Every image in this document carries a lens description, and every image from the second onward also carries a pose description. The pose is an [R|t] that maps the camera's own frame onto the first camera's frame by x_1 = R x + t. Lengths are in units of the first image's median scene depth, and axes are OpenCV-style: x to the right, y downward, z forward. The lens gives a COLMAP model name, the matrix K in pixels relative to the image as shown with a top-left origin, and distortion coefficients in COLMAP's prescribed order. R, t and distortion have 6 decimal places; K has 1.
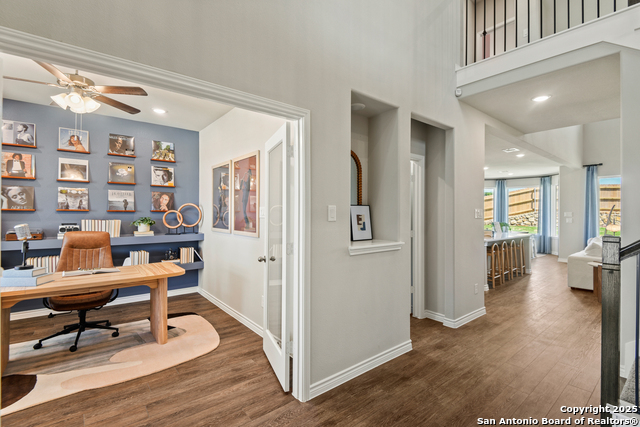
lens RADIAL K [[300.2, 0, 325.8], [0, 300.2, 210.8], [0, 0, 1]] dist [0.000829, -0.011840]
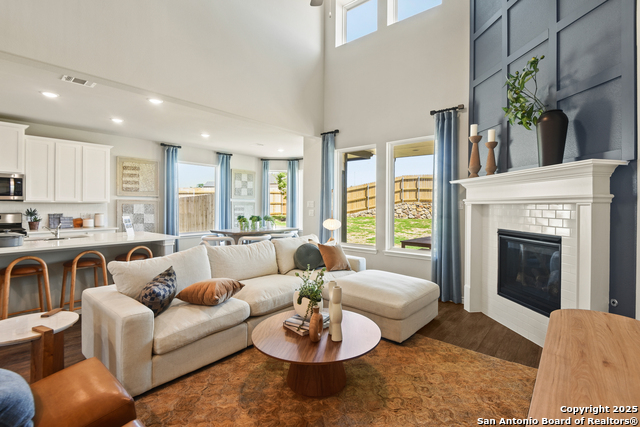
lens RADIAL K [[300.2, 0, 325.8], [0, 300.2, 210.8], [0, 0, 1]] dist [0.000829, -0.011840]
pose [[0.980170, -0.000994, 0.198157, 0.635117], [-0.004658, 0.999595, 0.028059, 0.006917], [-0.198105, -0.028425, 0.979769, 0.266635]]
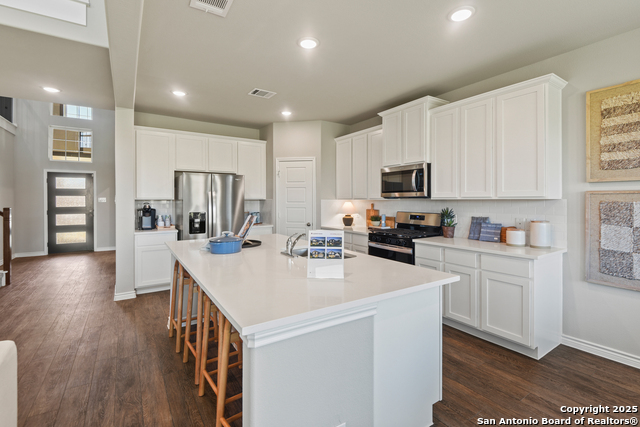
lens RADIAL K [[296.5, 0, 326.8], [0, 296.5, 200.7], [0, 0, 1]] dist [-0.002209, -0.000688]
pose [[-0.106952, -0.000302, -0.994264, 0.623039], [0.010580, 0.999943, -0.001442, 0.009453], [0.994208, -0.010674, -0.106942, 0.783613]]
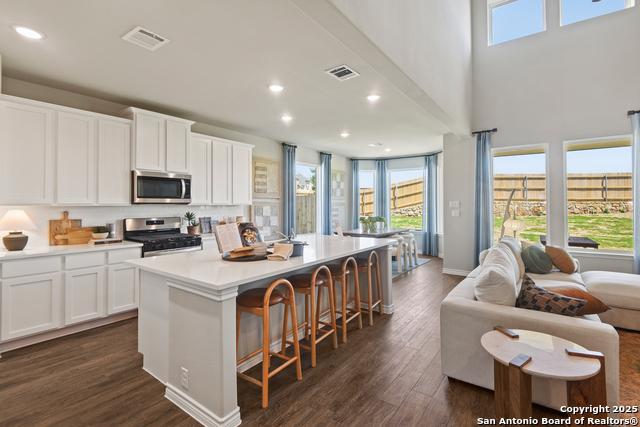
lens RADIAL K [[296.5, 0, 326.8], [0, 296.5, 200.7], [0, 0, 1]] dist [-0.002209, -0.000688]
pose [[0.968844, -0.004038, 0.247639, 0.318519], [0.005637, 0.999968, -0.005749, 0.005477], [-0.247608, 0.006966, 0.968835, 0.366002]]
